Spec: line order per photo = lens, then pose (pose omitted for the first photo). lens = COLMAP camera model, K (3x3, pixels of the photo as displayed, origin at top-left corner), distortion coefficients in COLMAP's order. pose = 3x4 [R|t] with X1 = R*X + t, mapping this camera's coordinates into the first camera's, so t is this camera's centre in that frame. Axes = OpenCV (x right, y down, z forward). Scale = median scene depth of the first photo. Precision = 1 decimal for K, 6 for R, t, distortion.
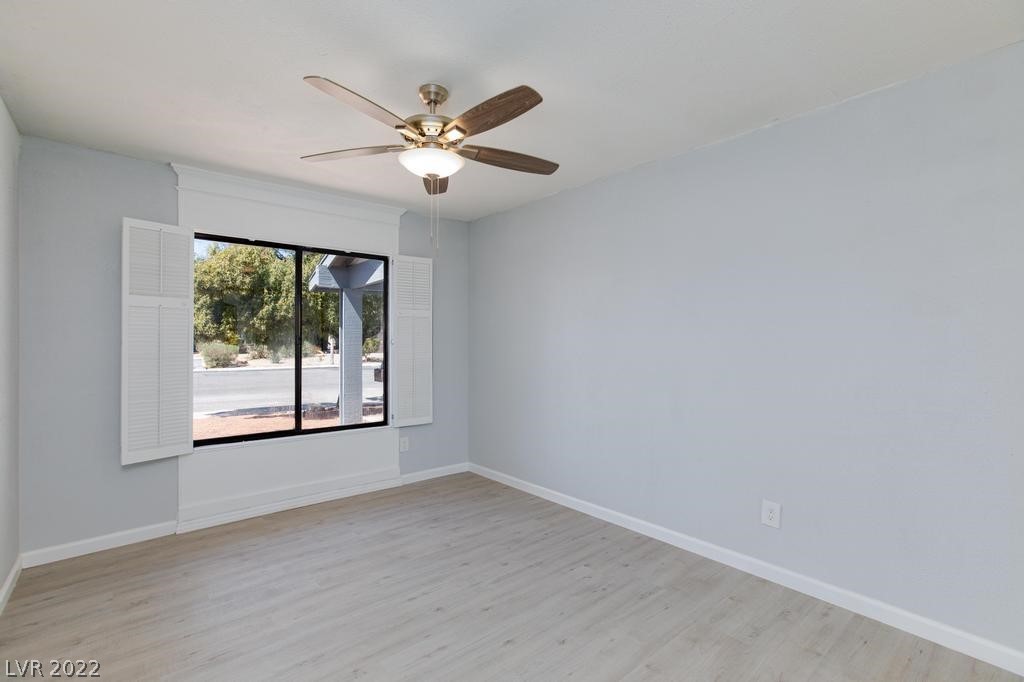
lens RADIAL K [[468.4, 0, 508.7], [0, 468.4, 348.8], [0, 0, 1]] dist [-0.018726, 0.009994]
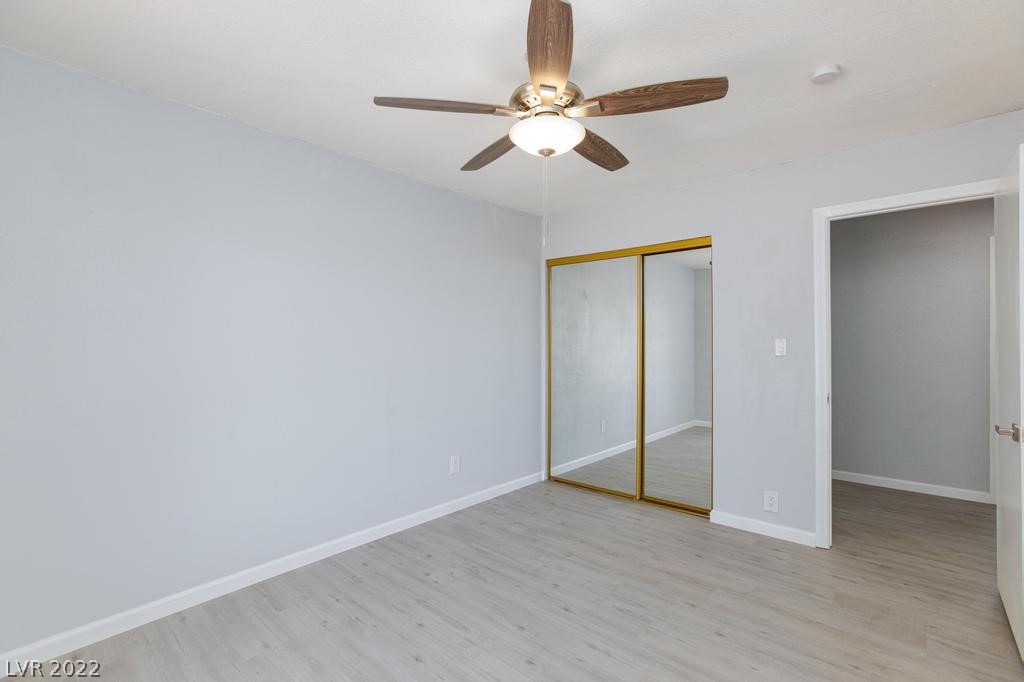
lens RADIAL K [[468.4, 0, 510.1], [0, 468.4, 341.8], [0, 0, 1]] dist [-0.018726, 0.009994]
pose [[-0.146082, 0.000636, 0.989272, -0.802750], [0.020932, 0.999778, 0.002449, -0.019695], [-0.989051, 0.021065, -0.146063, 0.939711]]
